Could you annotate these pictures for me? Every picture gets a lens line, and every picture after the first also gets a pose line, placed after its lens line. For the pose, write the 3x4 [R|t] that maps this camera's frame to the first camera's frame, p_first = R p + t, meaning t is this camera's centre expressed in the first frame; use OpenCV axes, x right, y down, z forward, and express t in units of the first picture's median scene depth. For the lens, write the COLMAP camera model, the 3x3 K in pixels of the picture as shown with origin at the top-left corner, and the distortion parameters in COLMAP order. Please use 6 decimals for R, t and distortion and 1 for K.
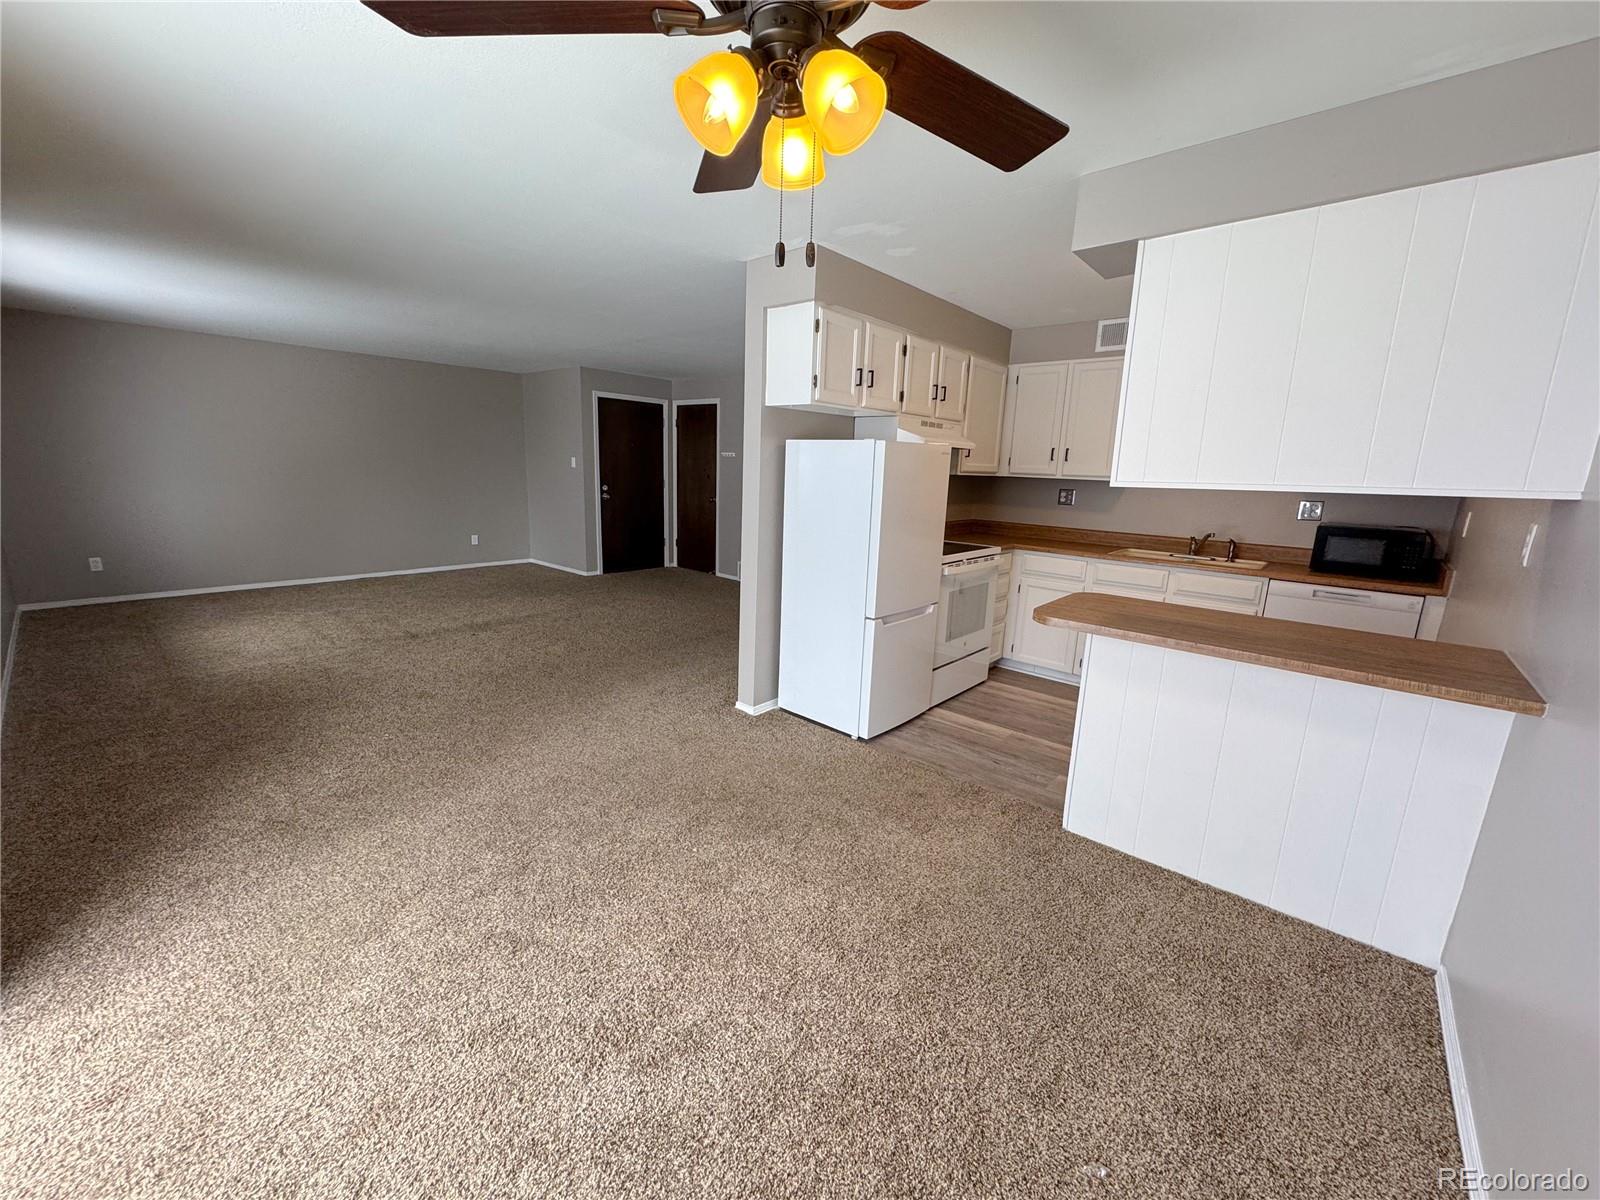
lens RADIAL K [[627.5, 0, 800.0], [0, 627.5, 600.0], [0, 0, 1]] dist [-0.001076, -0.000213]
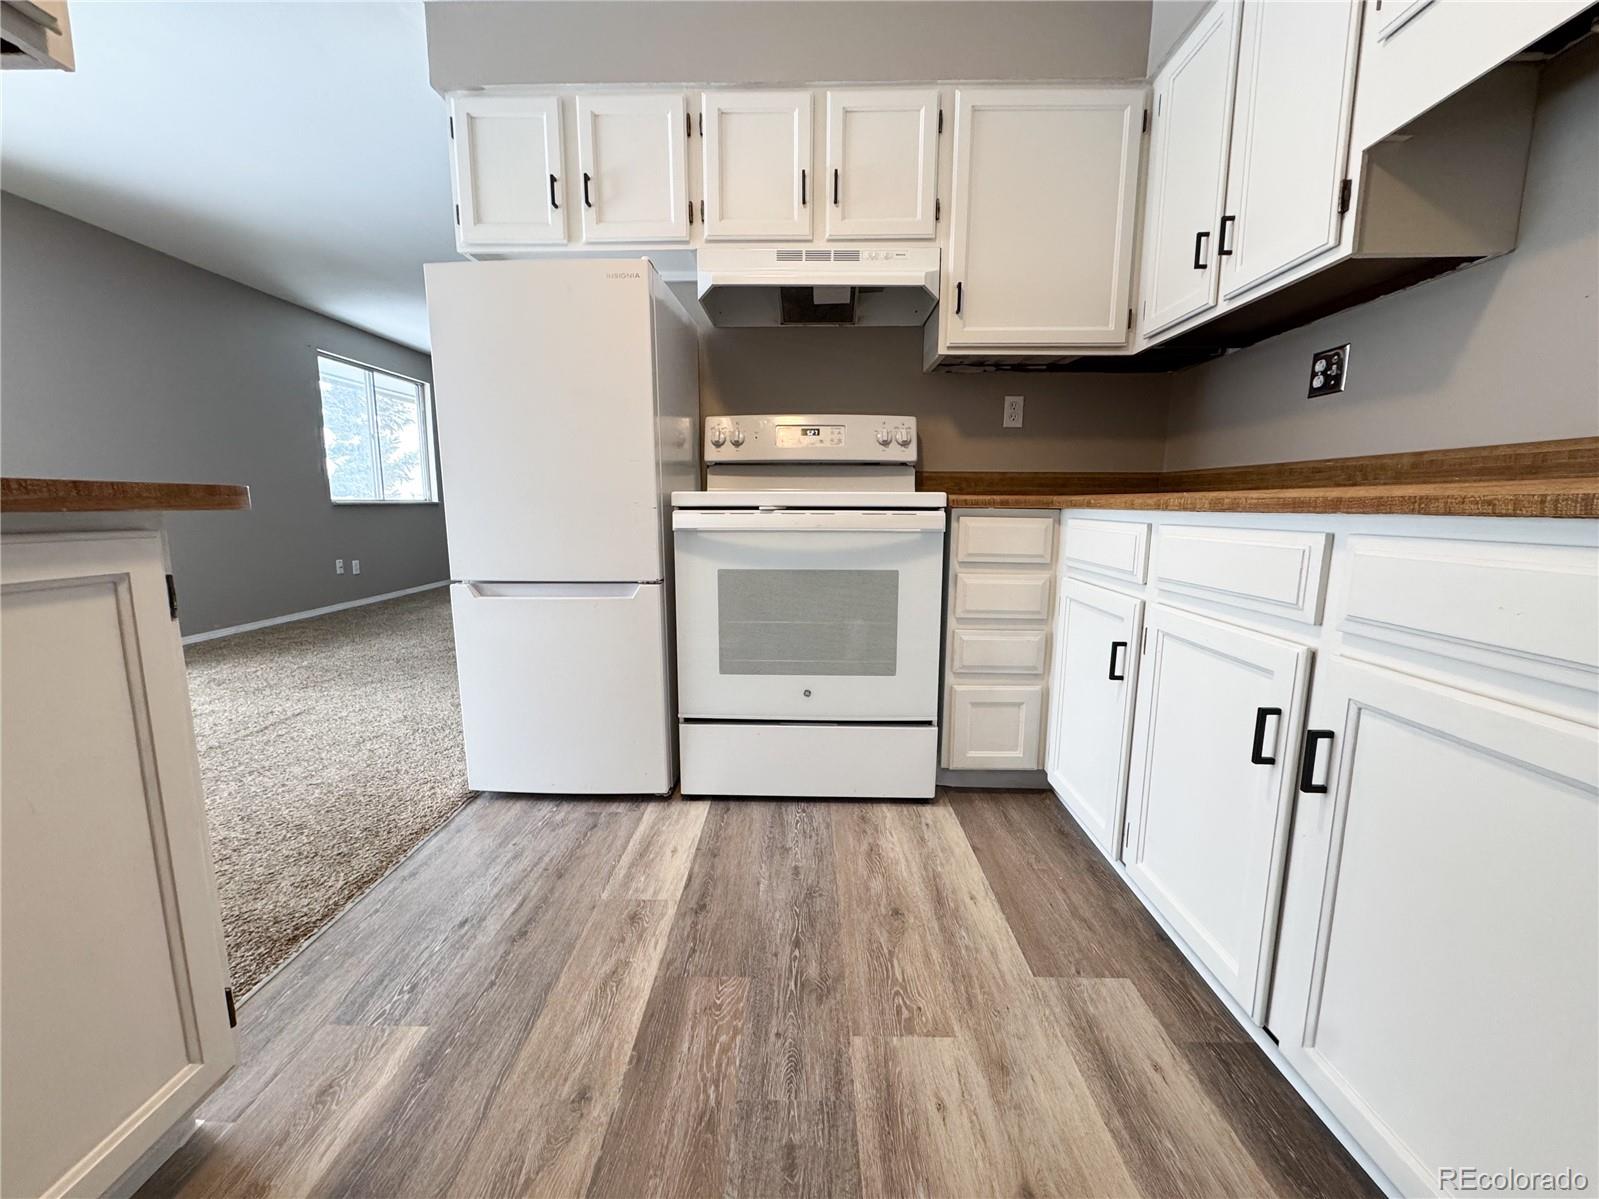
lens RADIAL K [[638.1, 0, 799.5], [0, 638.1, 599.5], [0, 0, 1]] dist [-0.002916, -0.000146]
pose [[0.646811, 0.082562, -0.758168, 0.654527], [-0.138614, 0.990292, -0.010416, 0.006513], [0.749948, 0.111830, 0.651976, 0.719890]]
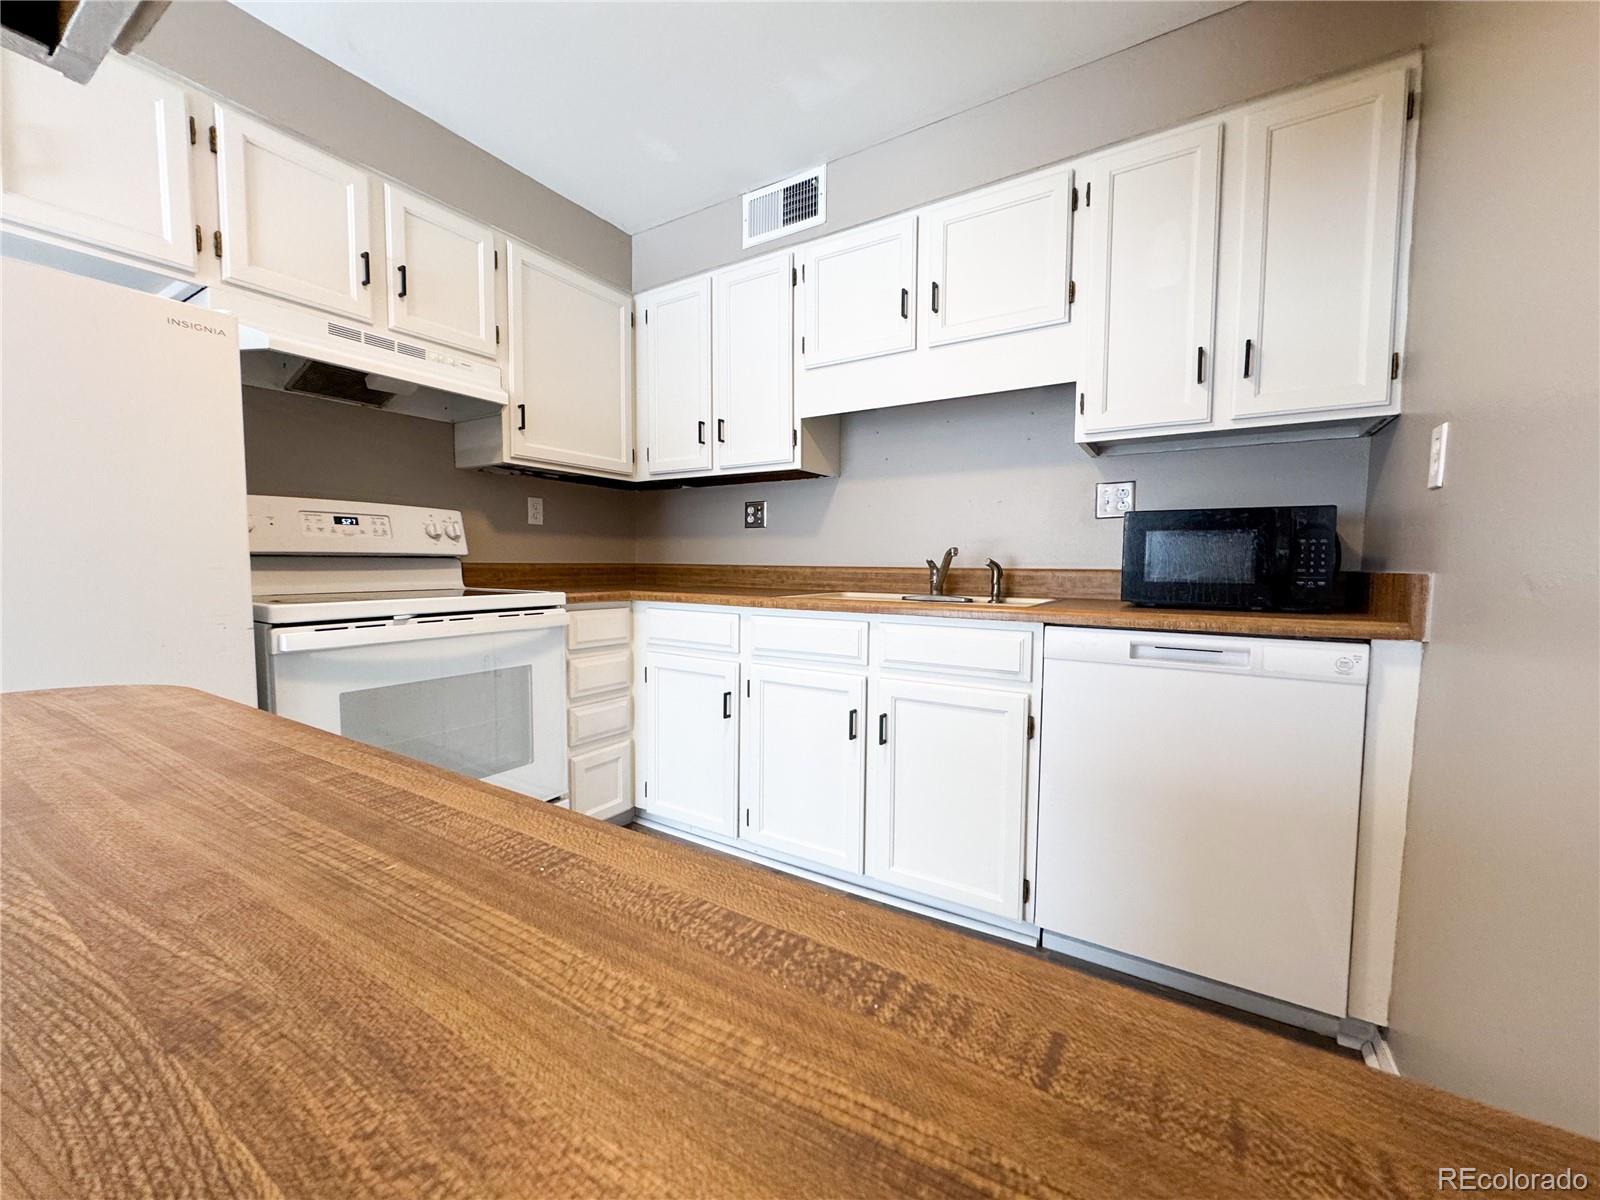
lens RADIAL K [[627.5, 0, 800.0], [0, 627.5, 600.0], [0, 0, 1]] dist [-0.001076, -0.000213]
pose [[0.986495, -0.036491, 0.159673, 0.469832], [0.058937, 0.988651, -0.138185, 0.000920], [-0.152818, 0.145730, 0.977451, 0.540009]]
